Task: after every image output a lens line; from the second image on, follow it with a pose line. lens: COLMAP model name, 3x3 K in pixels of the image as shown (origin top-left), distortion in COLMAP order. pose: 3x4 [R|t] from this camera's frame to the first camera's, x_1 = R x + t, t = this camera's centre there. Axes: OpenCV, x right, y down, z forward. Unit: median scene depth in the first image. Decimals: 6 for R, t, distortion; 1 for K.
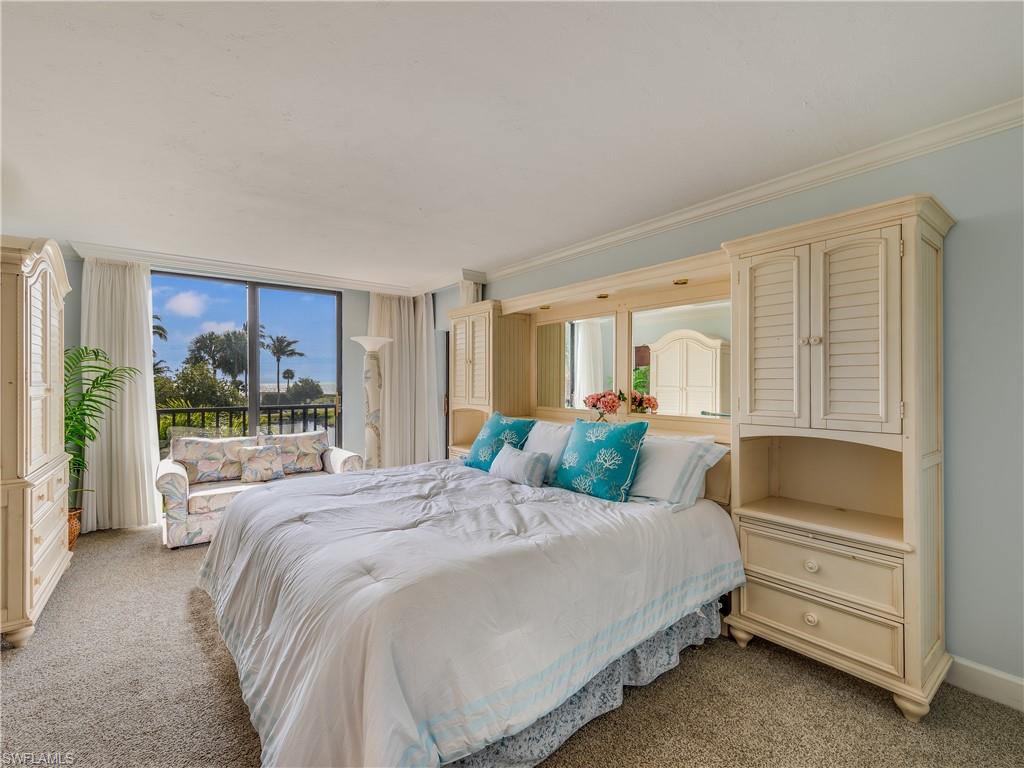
lens RADIAL K [[446.0, 0, 511.2], [0, 446.0, 382.3], [0, 0, 1]] dist [0.003057, 0.000162]
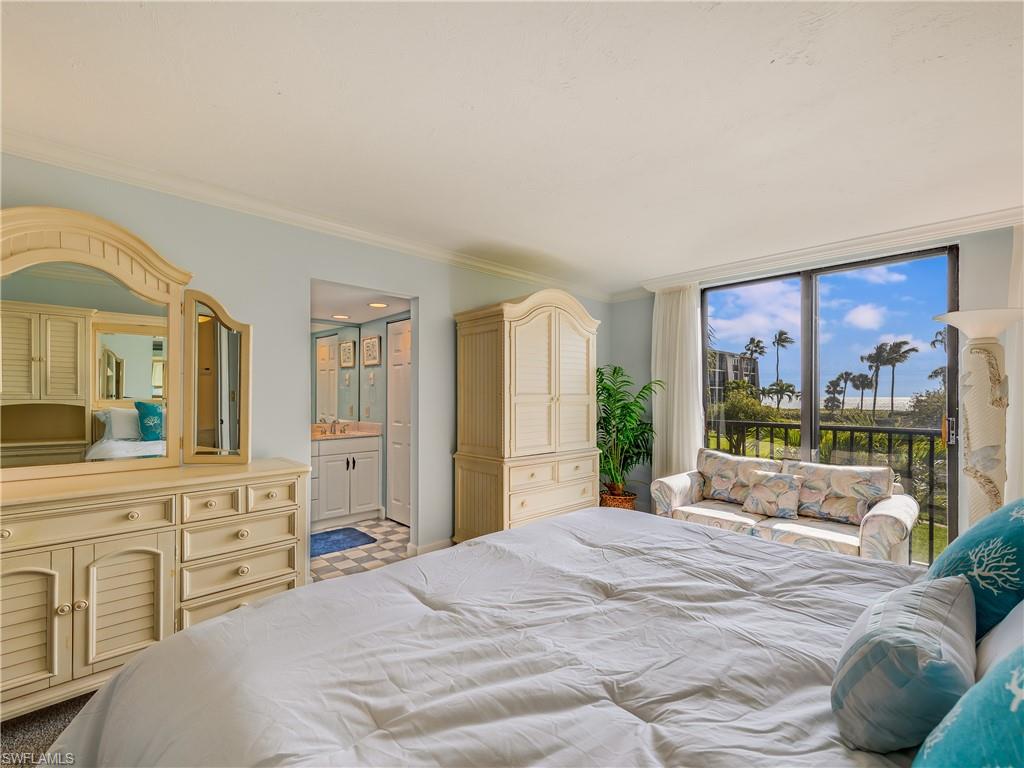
lens RADIAL K [[446.0, 0, 510.1], [0, 446.0, 388.6], [0, 0, 1]] dist [0.003057, 0.000162]
pose [[0.114823, -0.011820, -0.993316, 0.196986], [-0.001231, 0.999927, -0.012041, 0.000274], [0.993385, 0.002605, 0.114800, 0.436529]]
